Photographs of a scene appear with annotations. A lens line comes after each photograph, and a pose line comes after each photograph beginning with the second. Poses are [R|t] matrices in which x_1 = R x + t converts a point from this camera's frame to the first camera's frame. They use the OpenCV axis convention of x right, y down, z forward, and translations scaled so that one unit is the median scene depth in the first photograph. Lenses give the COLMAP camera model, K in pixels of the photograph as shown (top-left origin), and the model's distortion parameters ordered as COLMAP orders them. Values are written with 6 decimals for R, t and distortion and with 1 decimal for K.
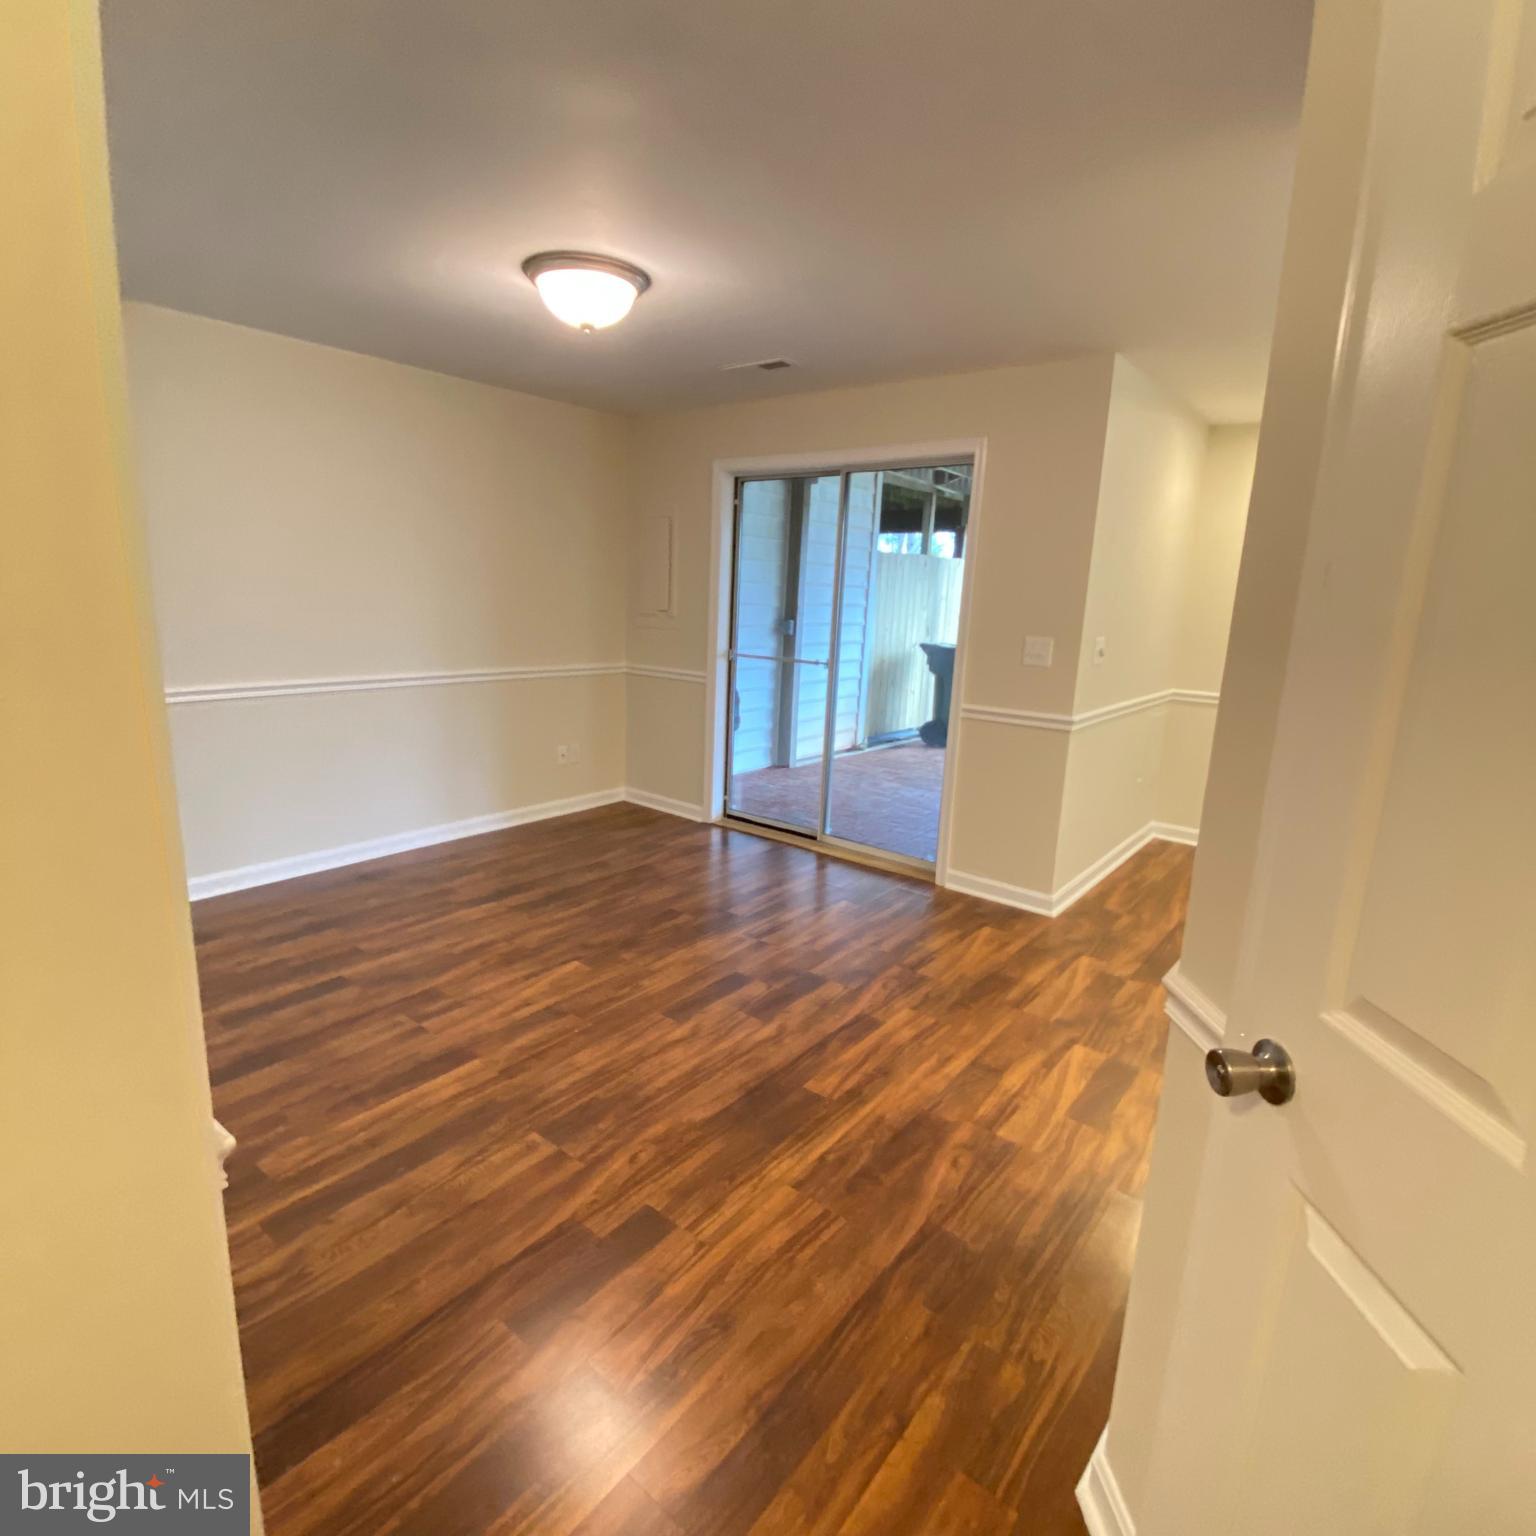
lens RADIAL K [[824.6, 0, 767.8], [0, 824.6, 762.2], [0, 0, 1]] dist [0.048257, -0.041410]
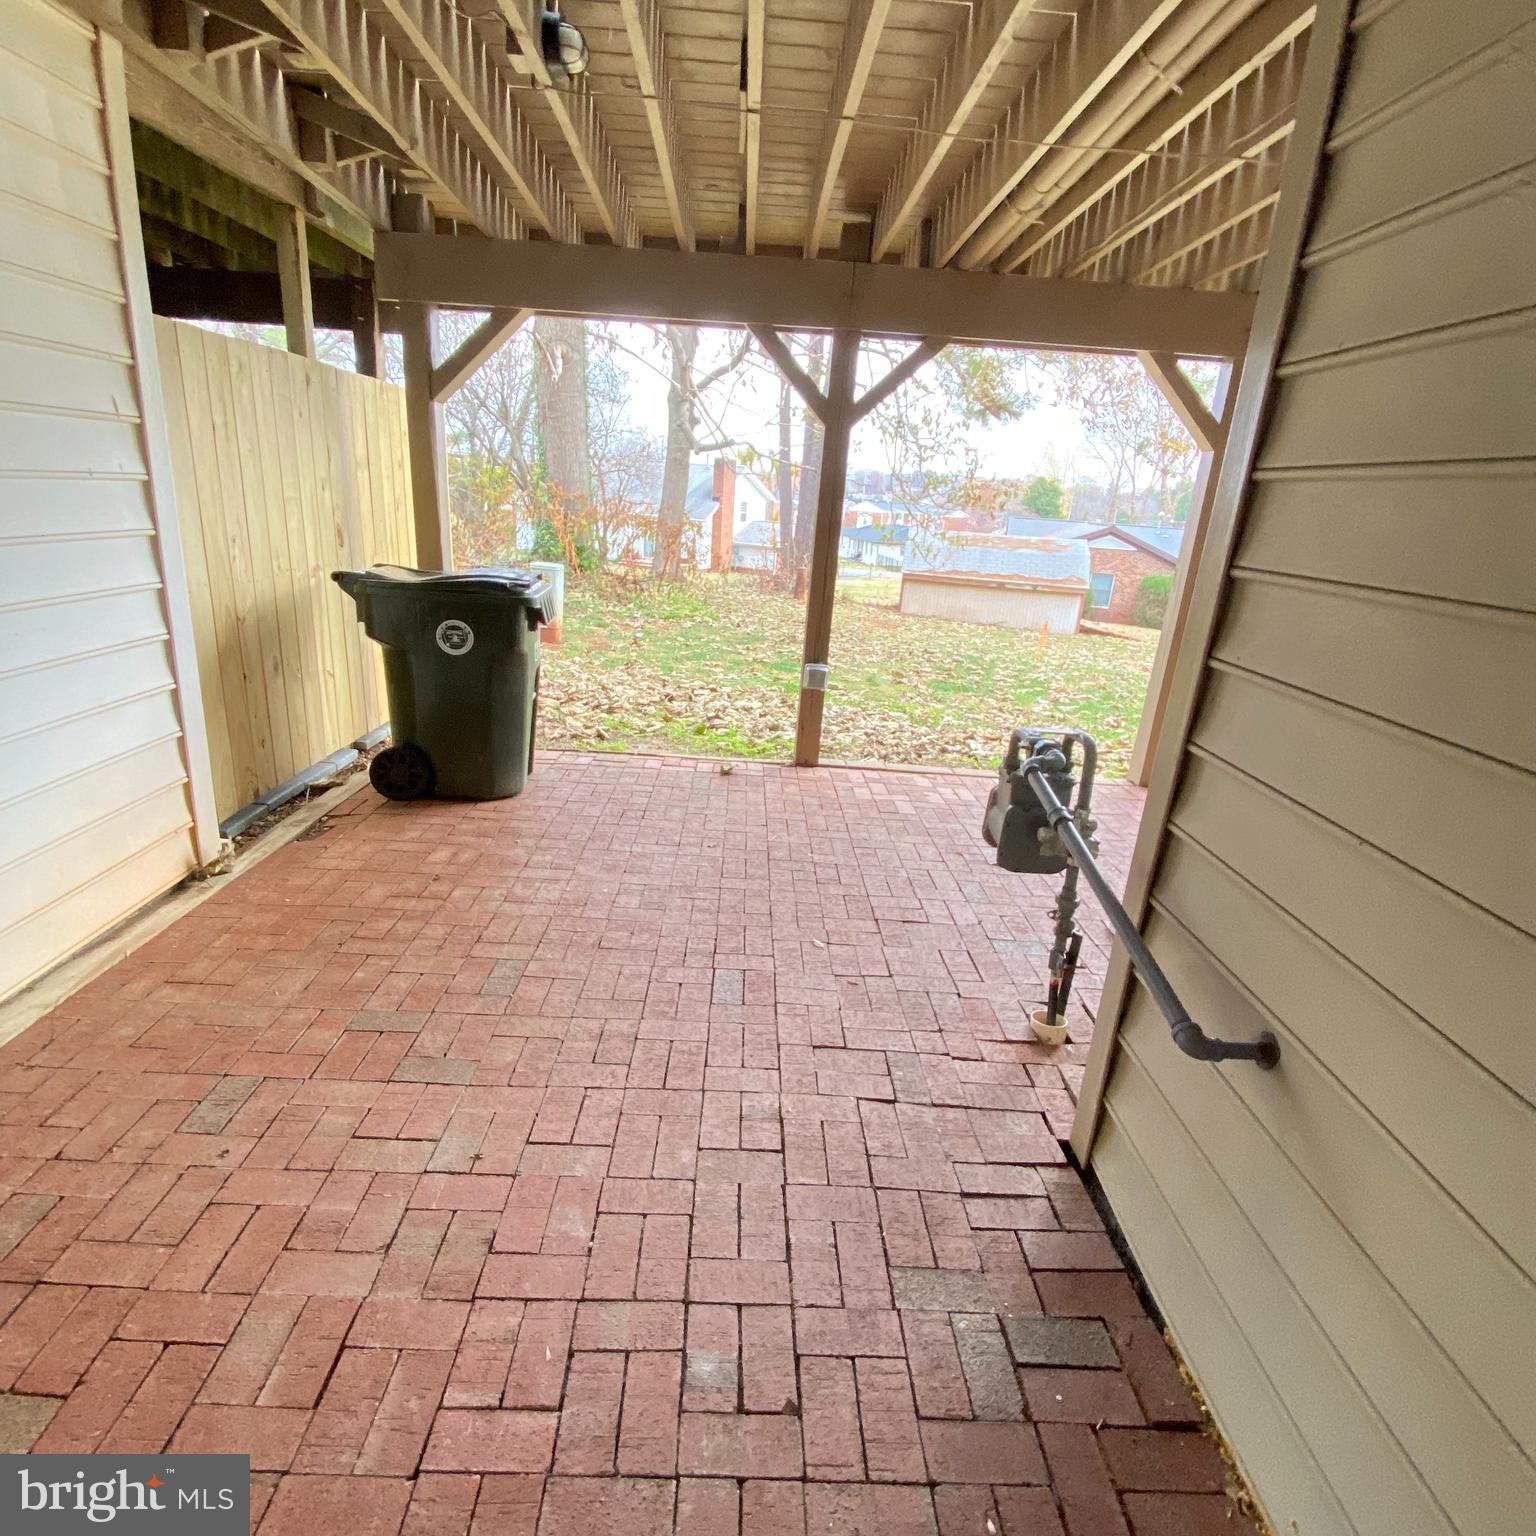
lens RADIAL K [[824.6, 0, 767.8], [0, 824.6, 762.2], [0, 0, 1]] dist [0.048257, -0.041410]
pose [[0.775009, -0.179422, 0.605944, 0.197165], [0.091861, 0.980649, 0.172882, -0.249164], [-0.625238, -0.078323, 0.776494, 1.275690]]
